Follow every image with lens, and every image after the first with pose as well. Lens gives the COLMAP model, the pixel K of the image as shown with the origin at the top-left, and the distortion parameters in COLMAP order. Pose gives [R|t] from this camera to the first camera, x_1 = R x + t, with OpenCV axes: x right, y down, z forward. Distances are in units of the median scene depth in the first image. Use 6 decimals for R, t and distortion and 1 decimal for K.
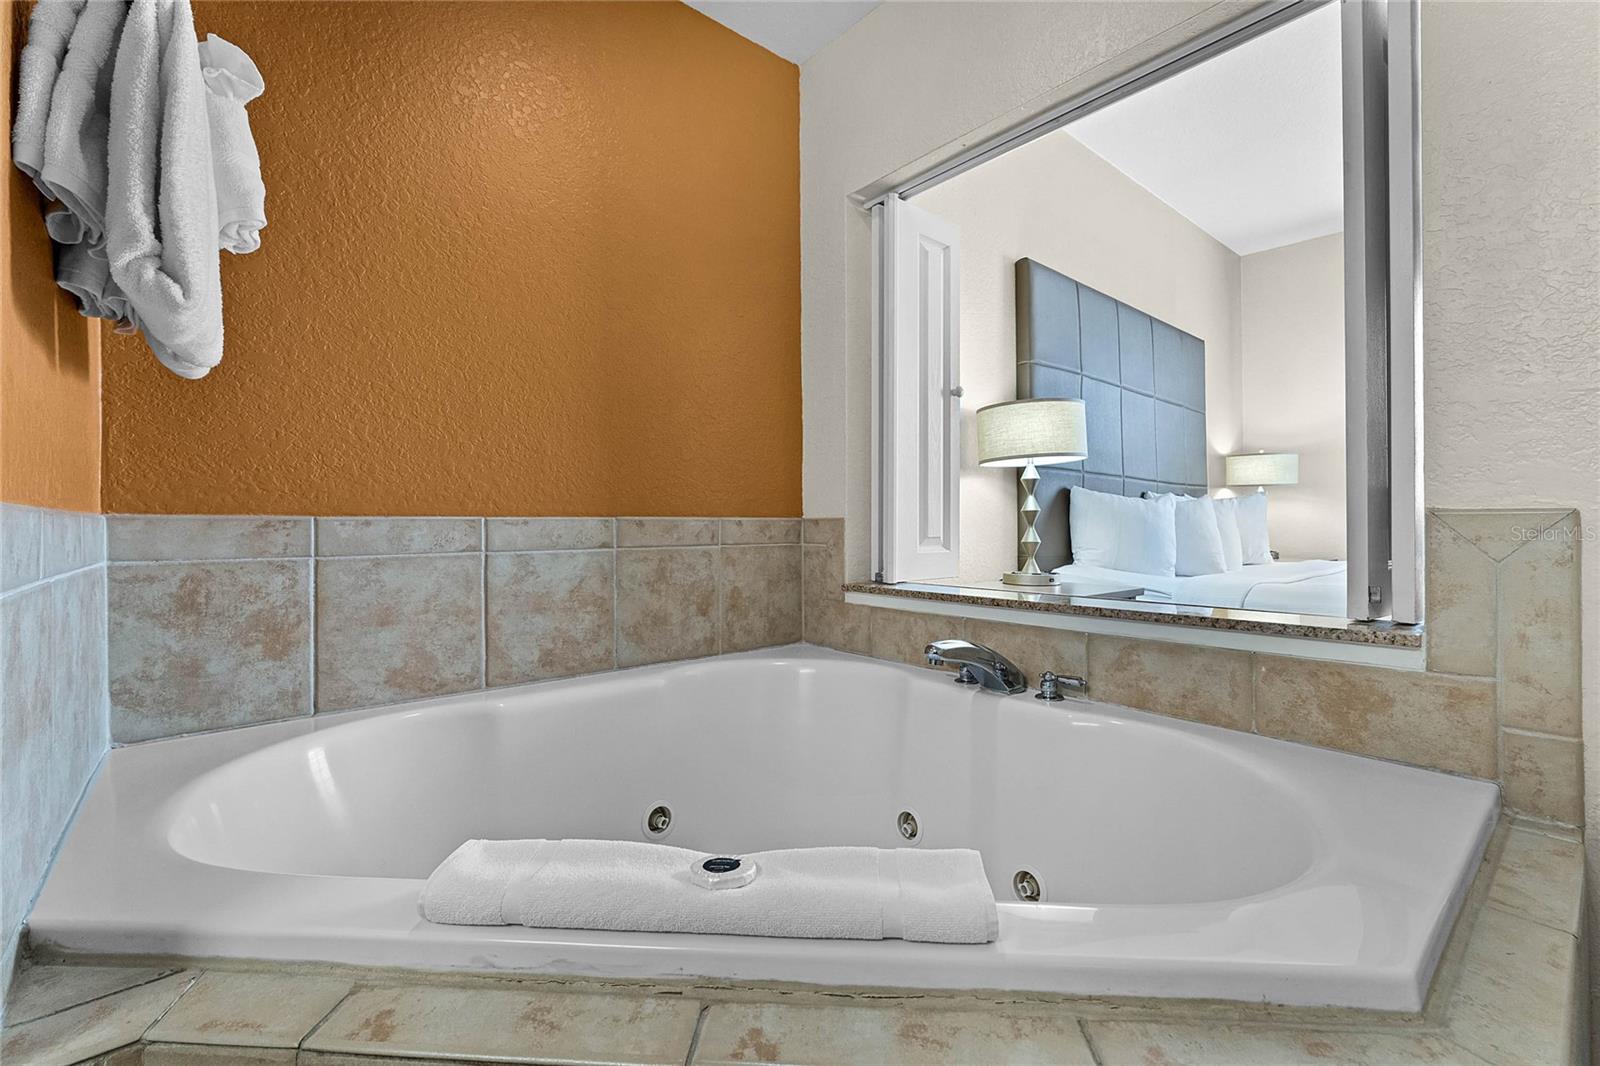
lens RADIAL K [[700.3, 0, 810.9], [0, 700.3, 532.7], [0, 0, 1]] dist [0.000859, -0.000679]
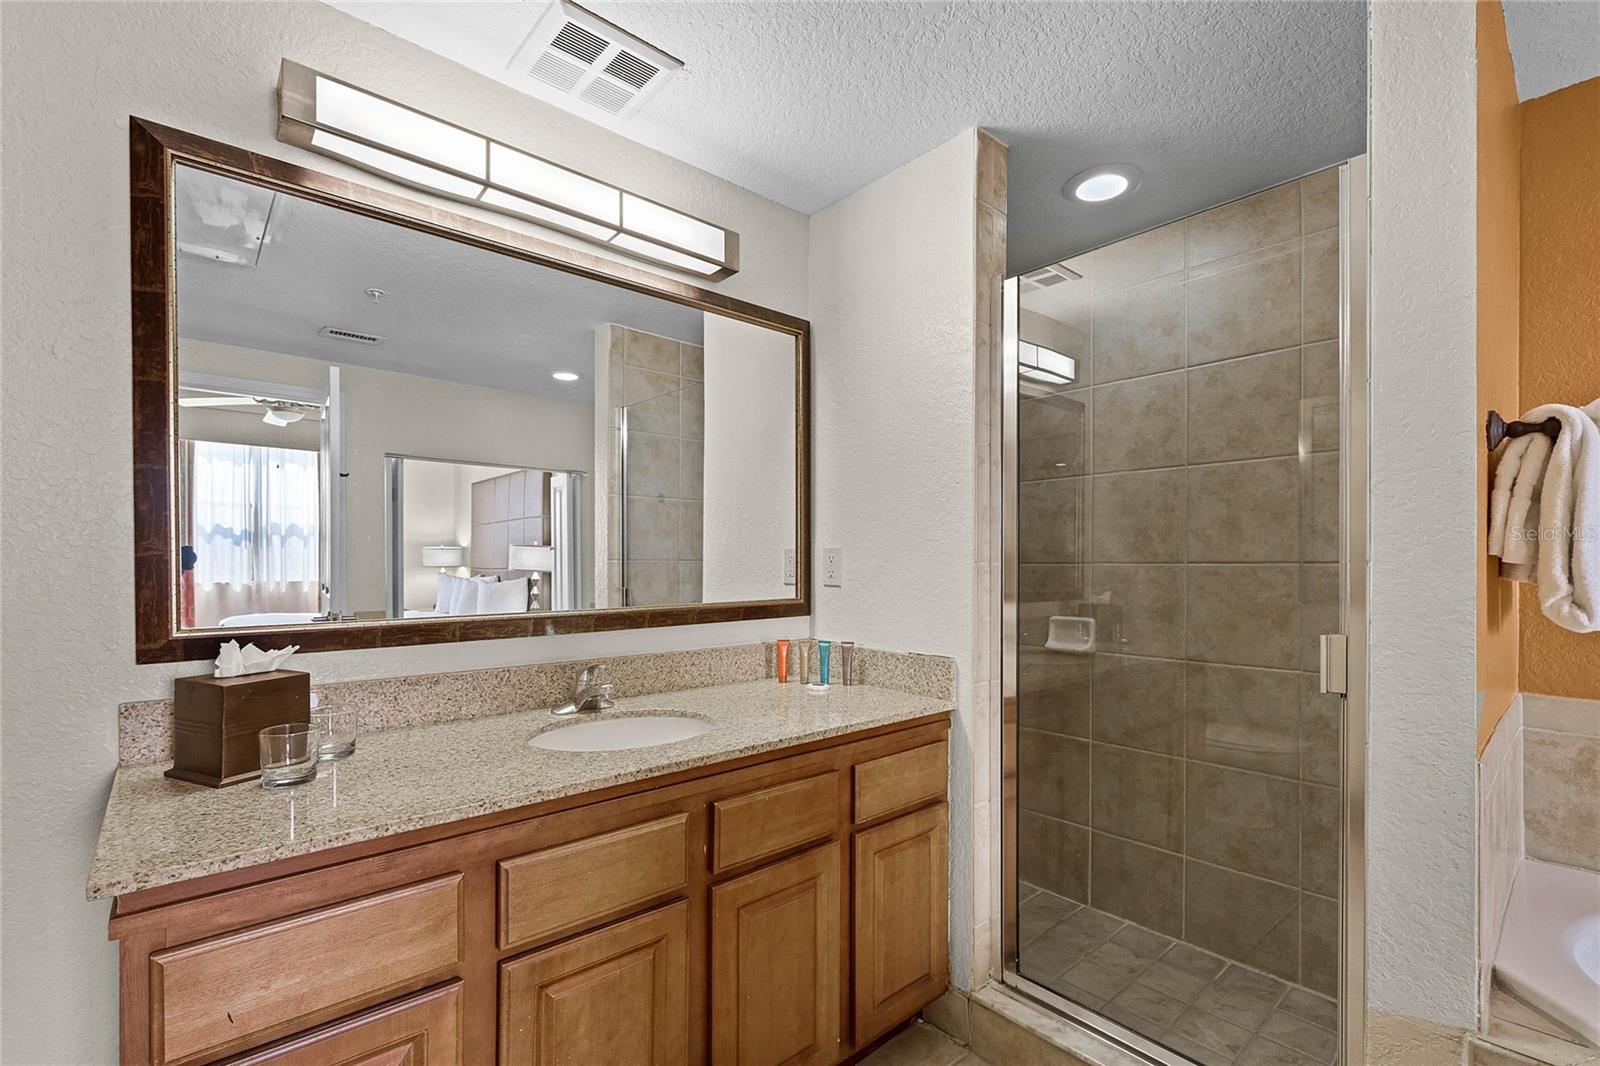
lens RADIAL K [[700.3, 0, 816.8], [0, 700.3, 554.7], [0, 0, 1]] dist [0.000859, -0.000679]
pose [[0.021137, -0.015368, -0.999658, 0.397131], [-0.019143, 0.999692, -0.015774, -0.258287], [0.999593, 0.019470, 0.020836, -0.474553]]
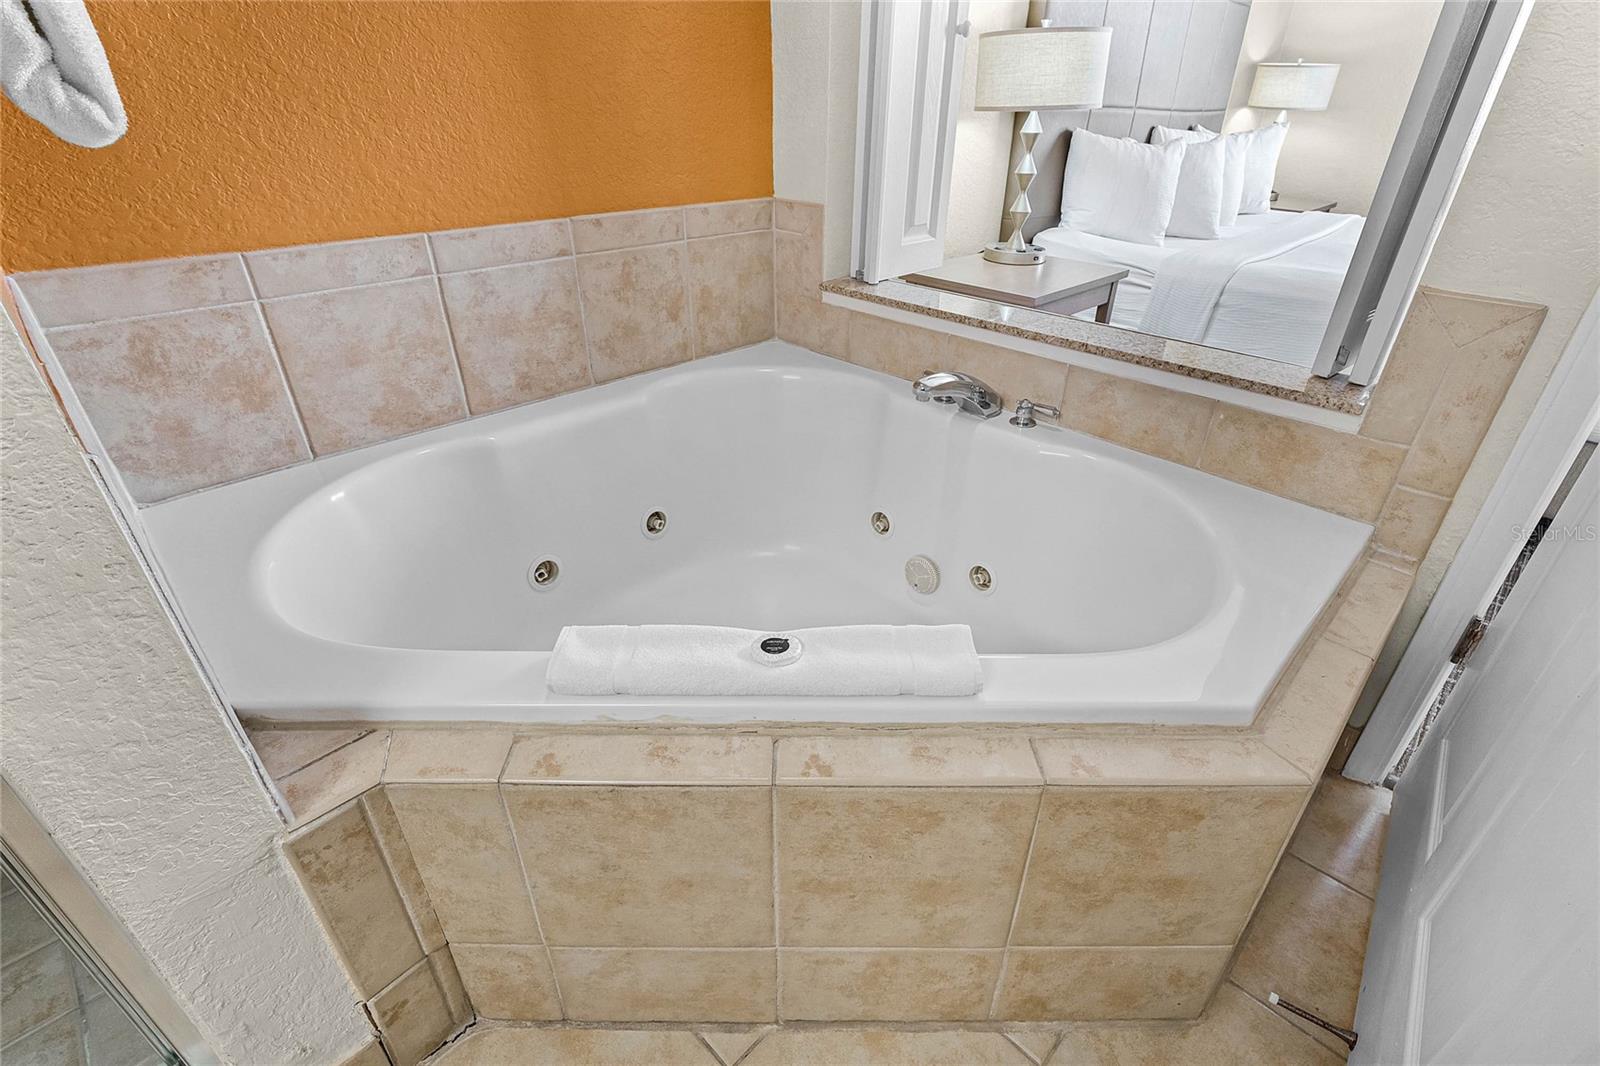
lens RADIAL K [[738.8, 0, 808.9], [0, 738.8, 553.3], [0, 0, 1]] dist [0.002665, -0.001275]
pose [[0.996899, -0.032367, 0.071723, -0.088874], [-0.009390, 0.856038, 0.516827, -0.215545], [-0.078126, -0.515898, 0.853080, -0.048235]]
